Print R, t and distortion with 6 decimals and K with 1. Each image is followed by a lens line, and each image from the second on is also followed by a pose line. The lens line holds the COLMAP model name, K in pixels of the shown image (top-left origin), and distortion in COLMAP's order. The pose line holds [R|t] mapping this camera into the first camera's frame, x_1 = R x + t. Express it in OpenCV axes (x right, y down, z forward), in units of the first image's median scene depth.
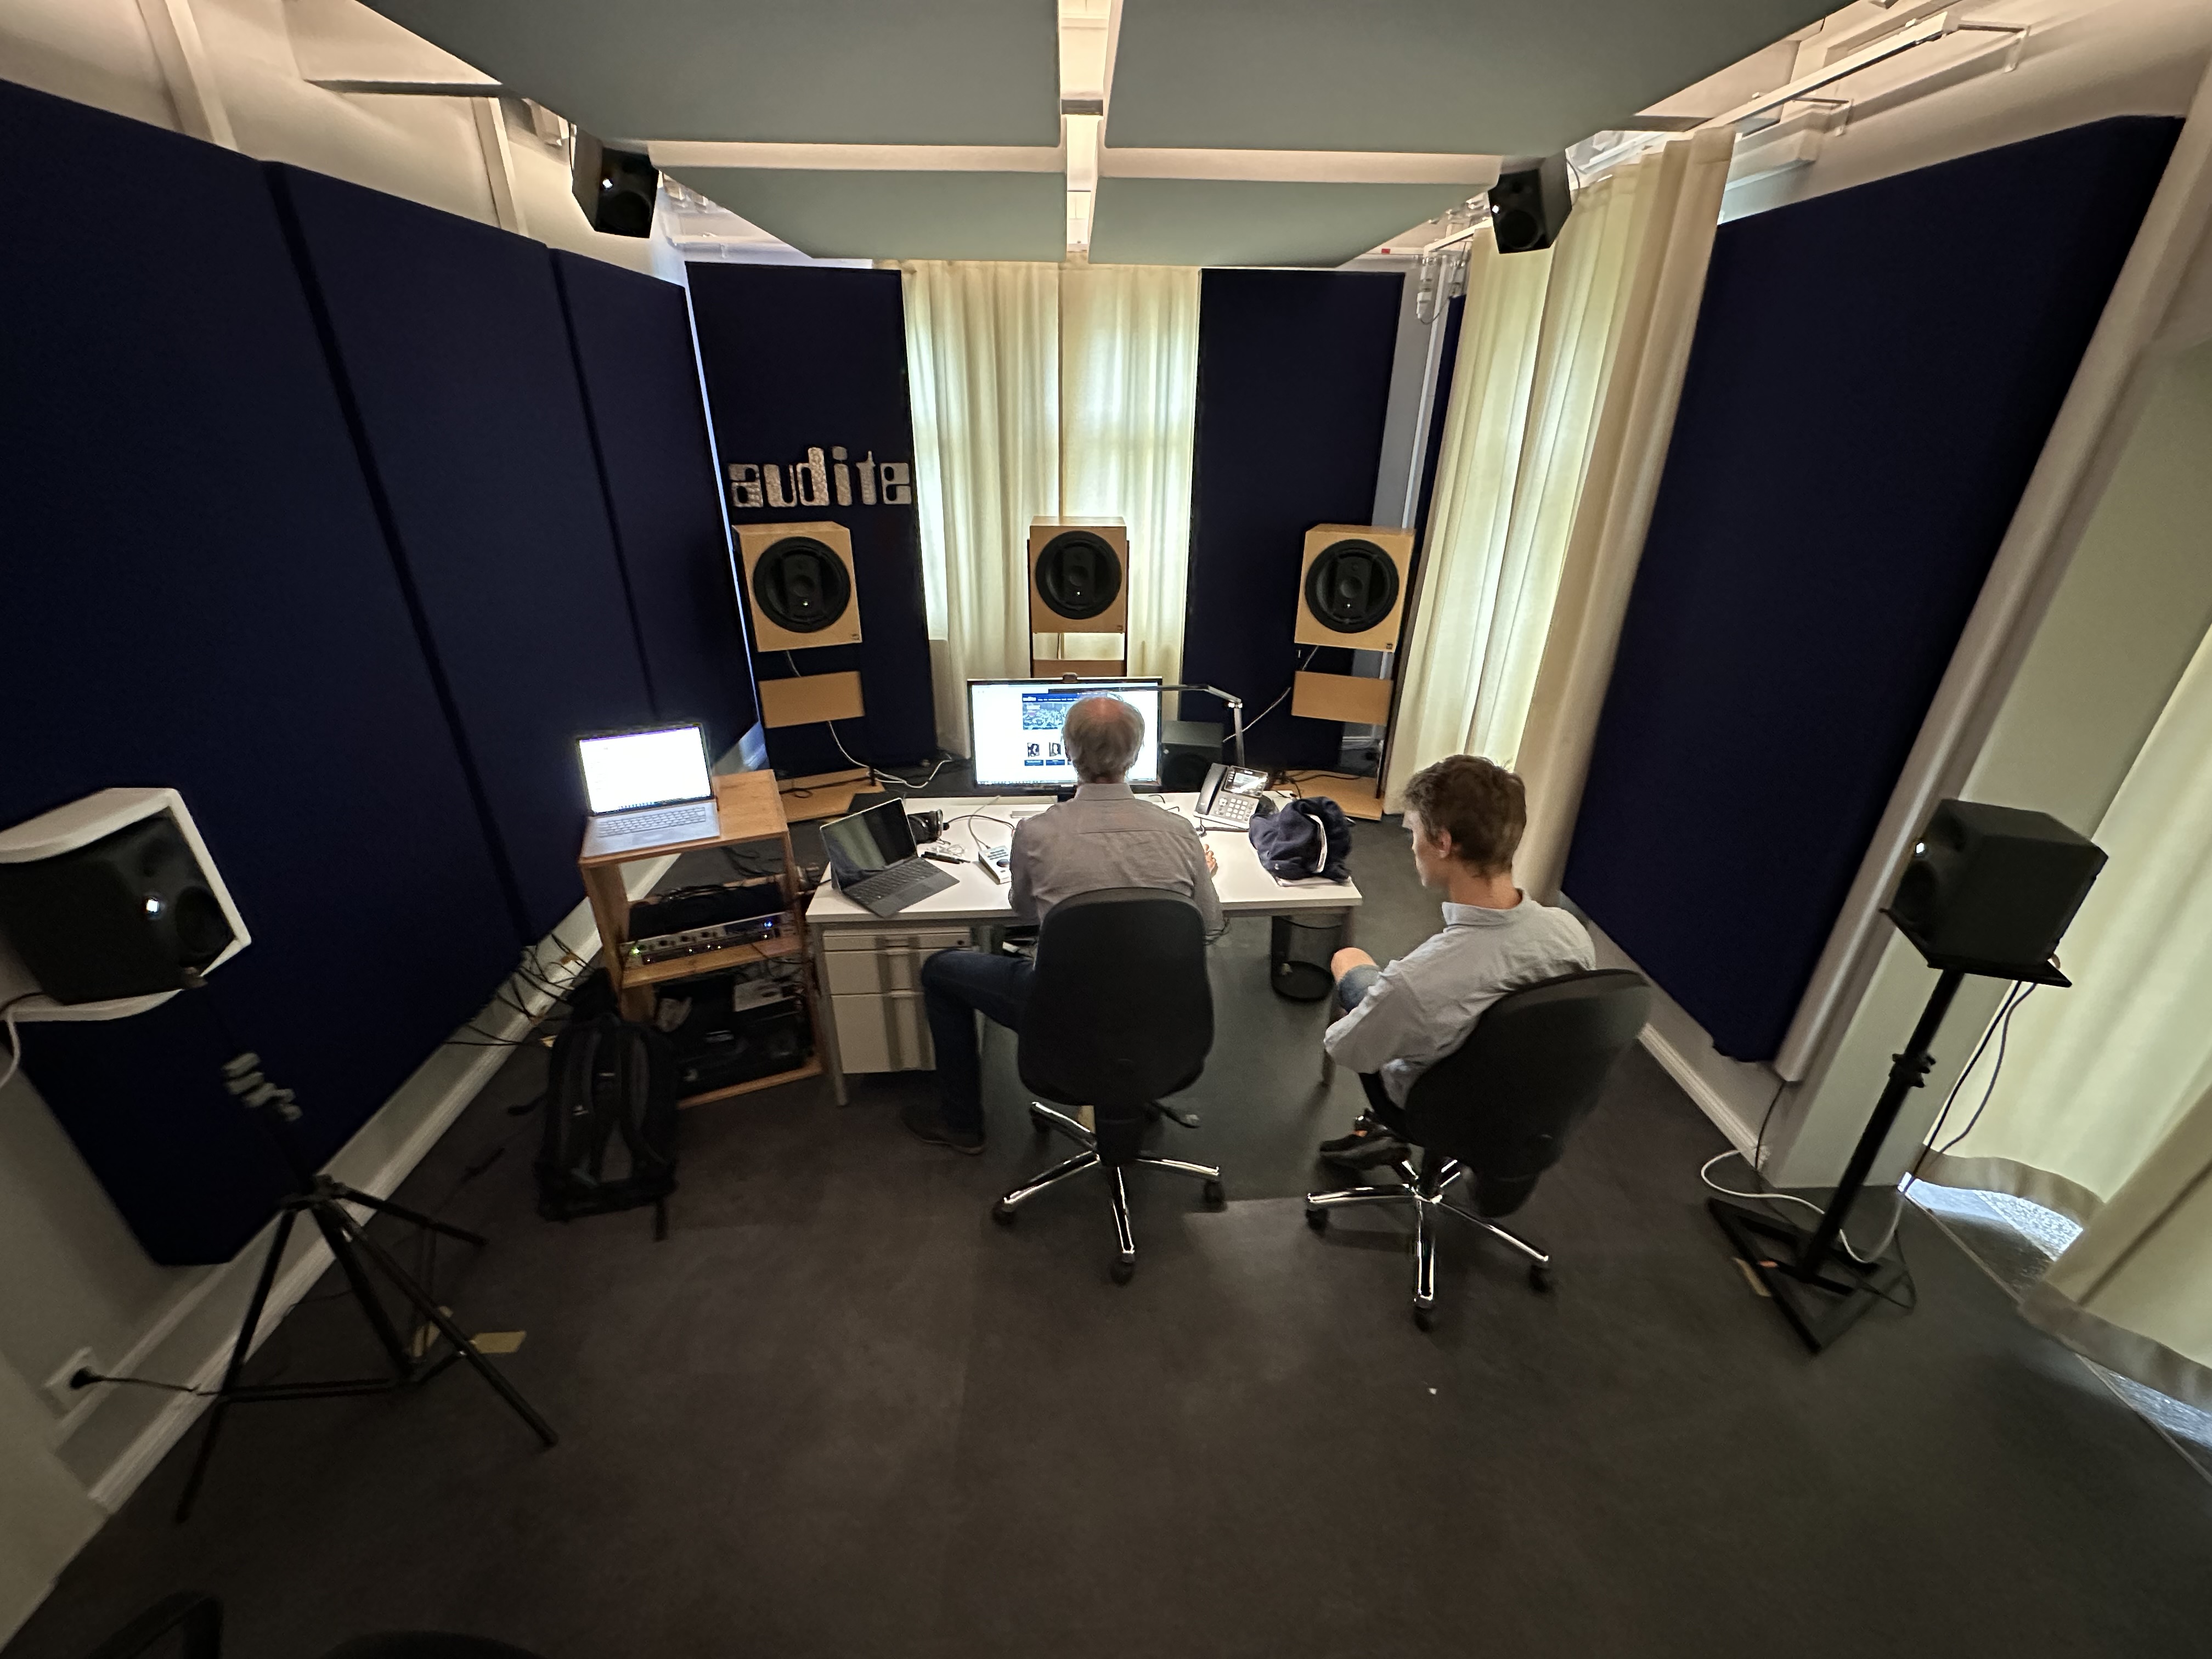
lens RADIAL K [[887.6, 0, 1110.8], [0, 887.6, 819.2], [0, 0, 1]] dist [-0.000609, 0.000620]
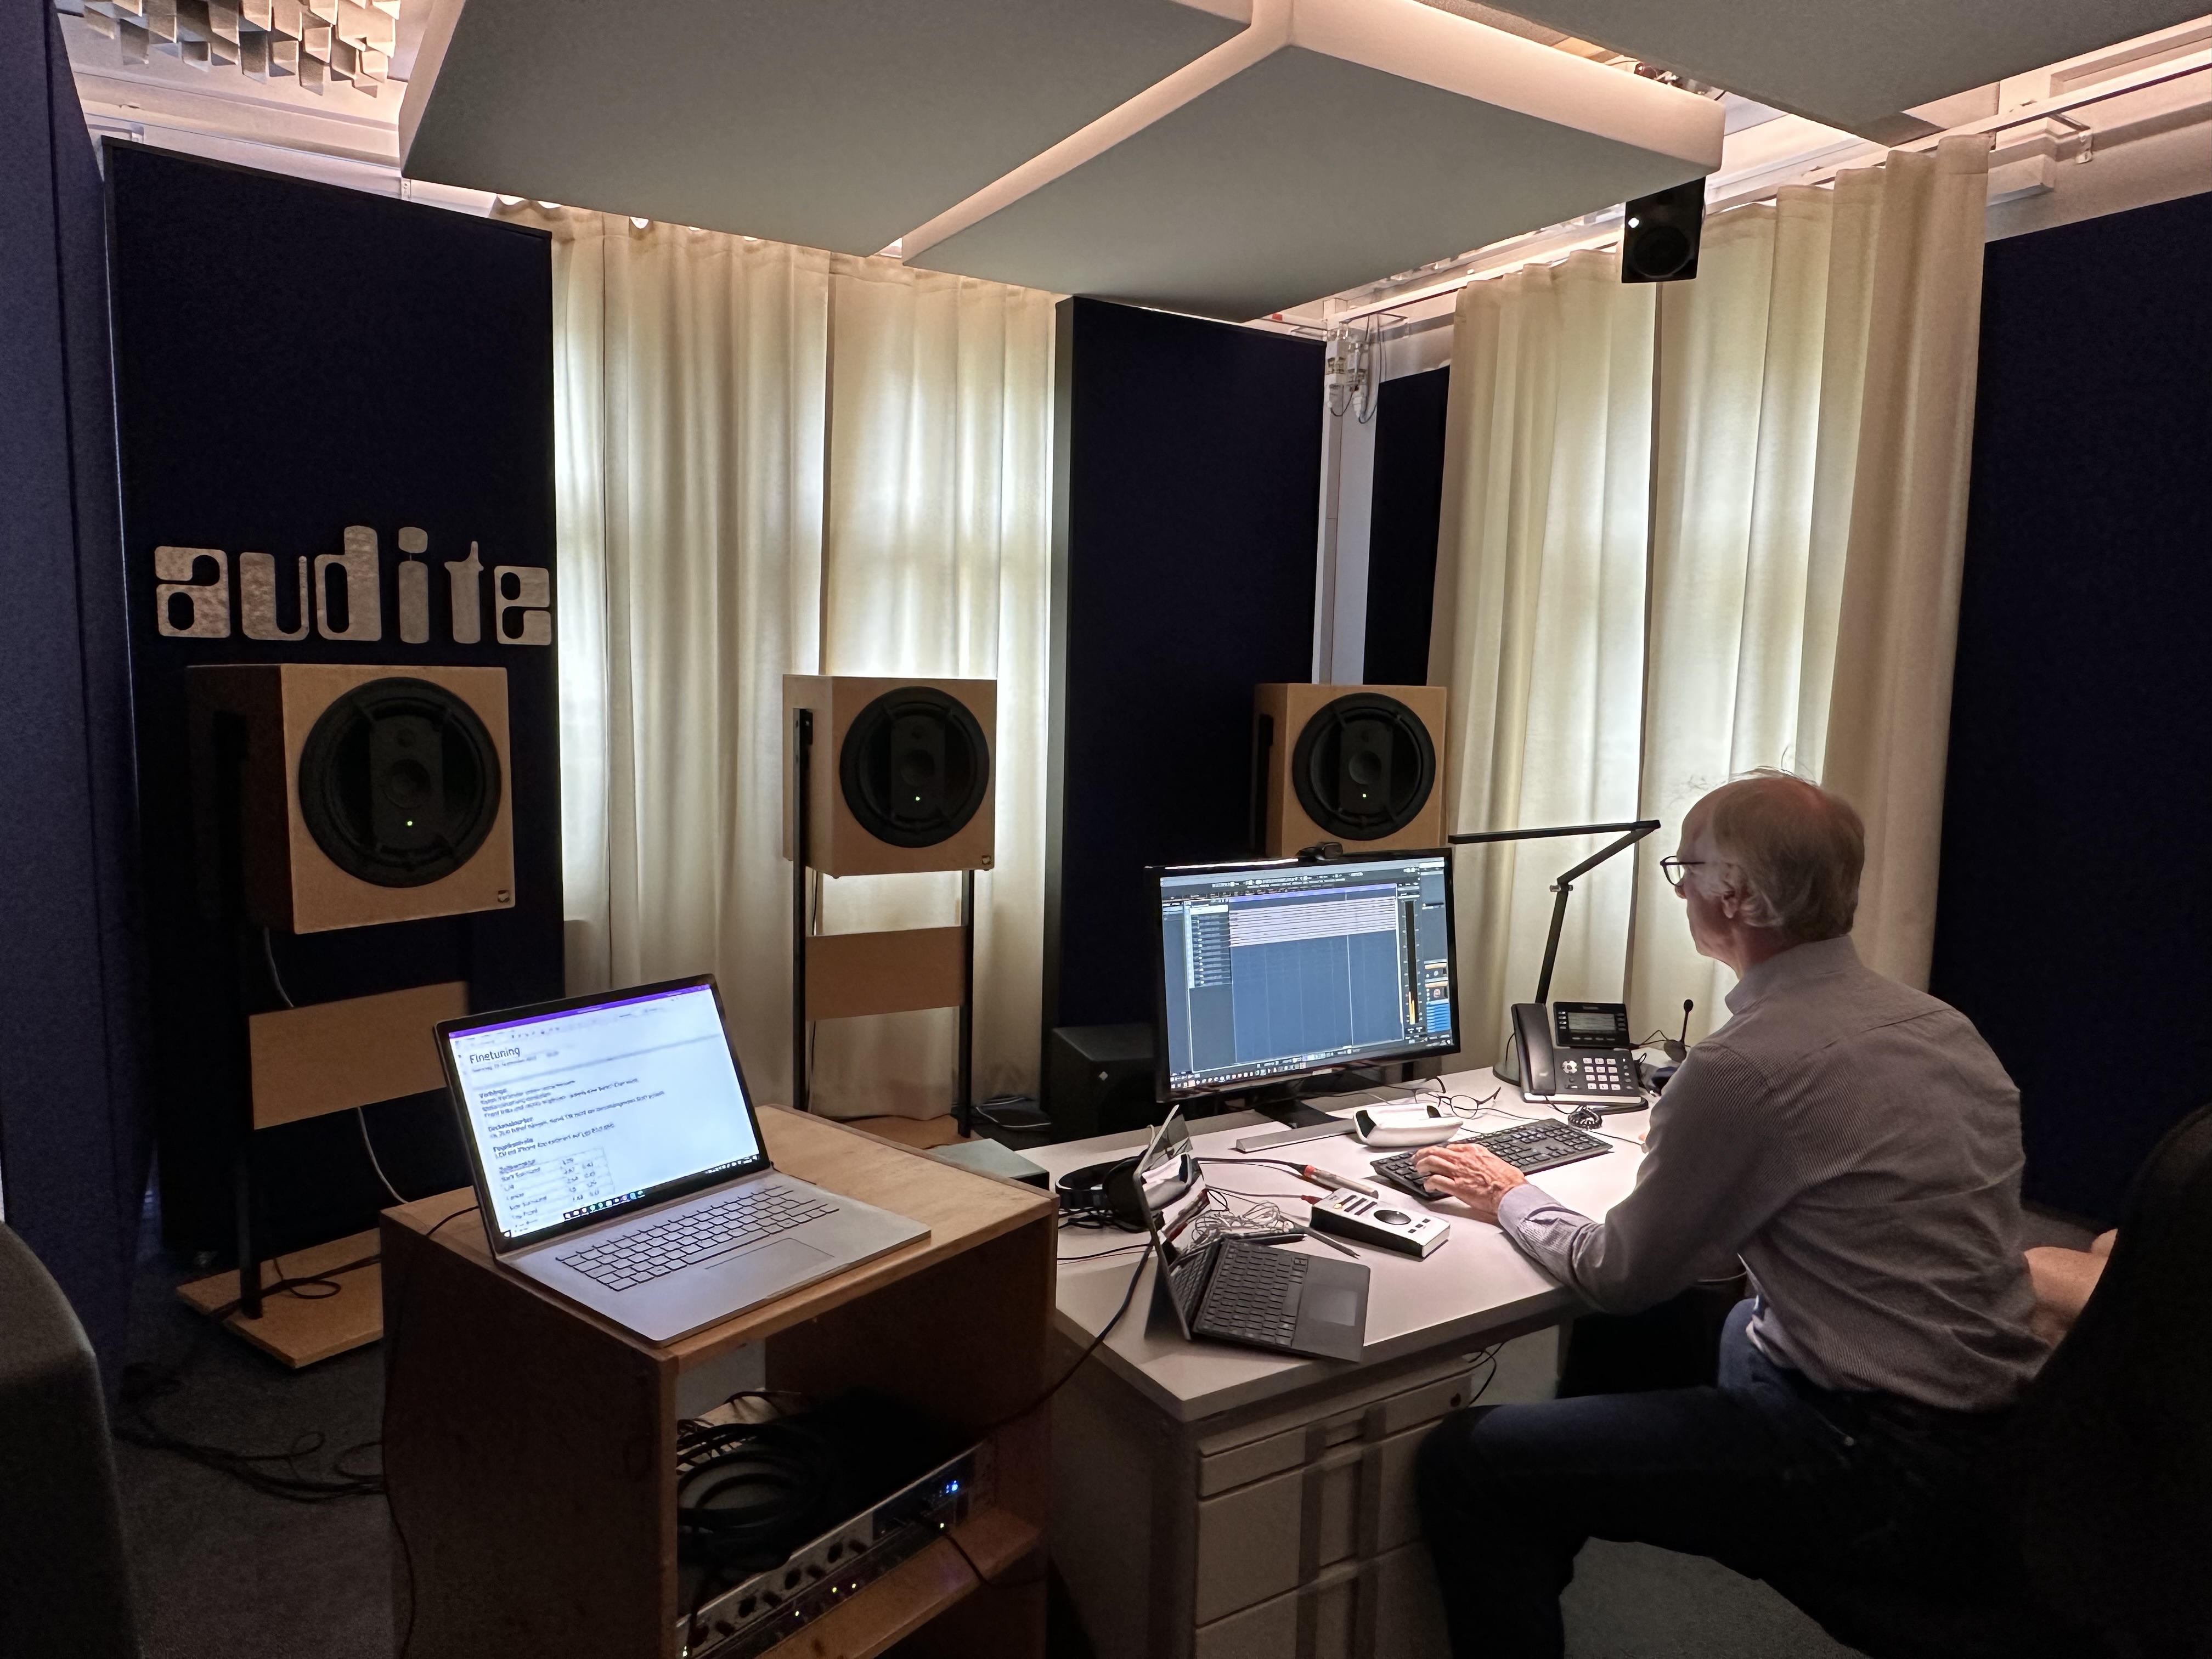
lens RADIAL K [[1465.4, 0, 1108.7], [0, 1465.4, 837.1], [0, 0, 1]] dist [0.001369, -0.002309]
pose [[0.884867, -0.042243, 0.463924, -0.351250], [0.182465, 0.947737, -0.261728, 0.019660], [-0.428621, 0.316244, 0.846329, 0.214623]]
